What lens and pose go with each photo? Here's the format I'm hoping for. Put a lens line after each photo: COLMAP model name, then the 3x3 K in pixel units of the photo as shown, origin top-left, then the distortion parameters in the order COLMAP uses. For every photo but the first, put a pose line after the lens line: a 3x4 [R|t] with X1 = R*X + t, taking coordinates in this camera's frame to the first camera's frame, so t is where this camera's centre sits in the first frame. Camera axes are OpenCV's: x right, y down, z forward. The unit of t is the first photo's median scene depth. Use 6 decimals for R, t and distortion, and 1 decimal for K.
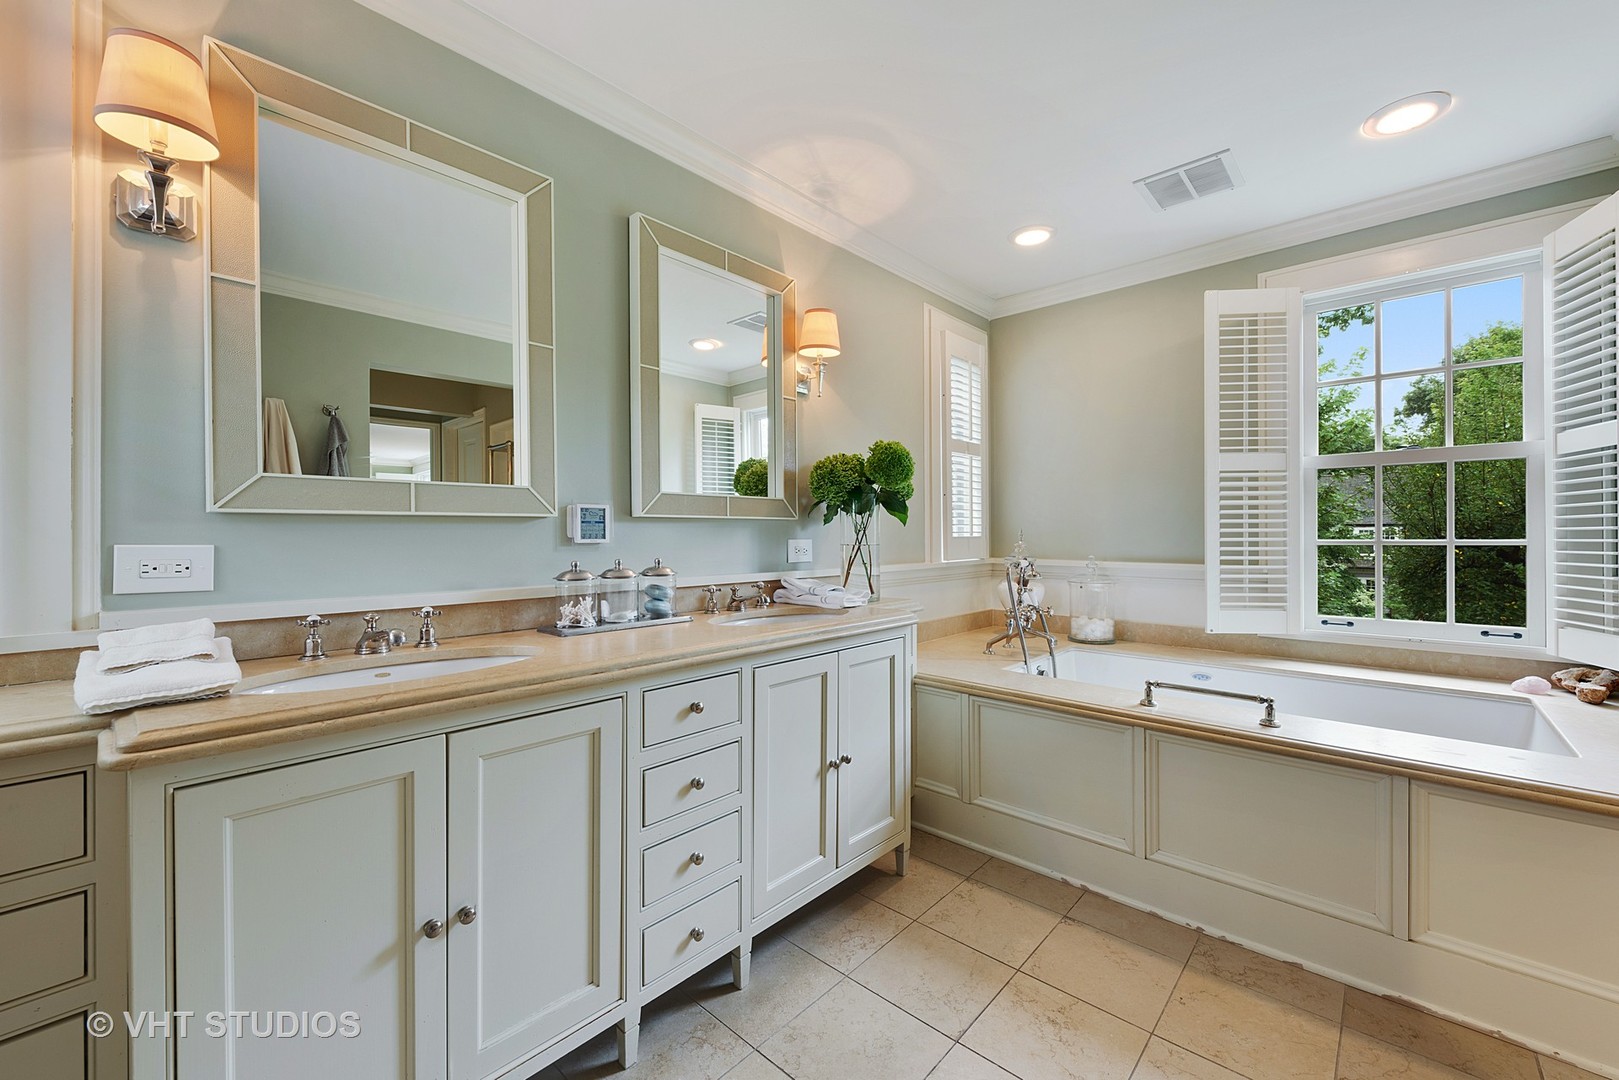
lens RADIAL K [[646.9, 0, 809.5], [0, 646.9, 540.0], [0, 0, 1]] dist [-0.000335, -0.000093]
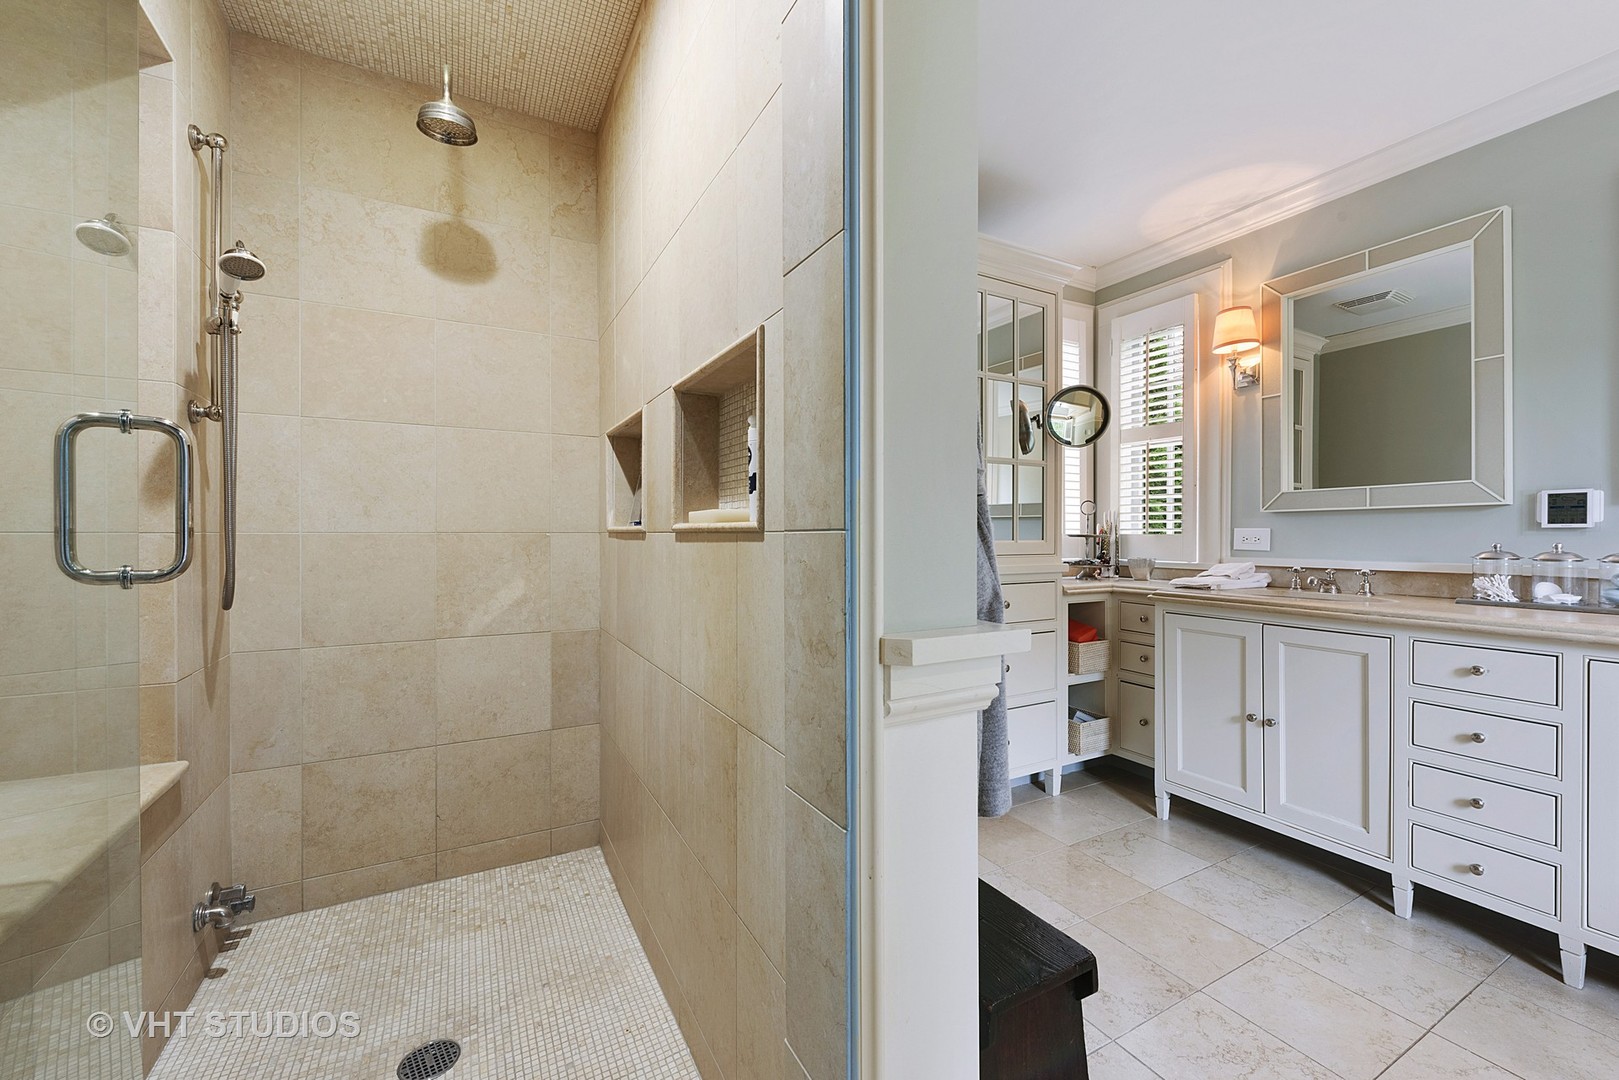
lens RADIAL K [[646.9, 0, 809.5], [0, 646.9, 540.0], [0, 0, 1]] dist [-0.000335, -0.000093]
pose [[-0.328035, 0.013308, -0.944572, 1.363535], [-0.003810, 0.999874, 0.015411, 0.017203], [0.944658, 0.008654, -0.327943, 0.275298]]
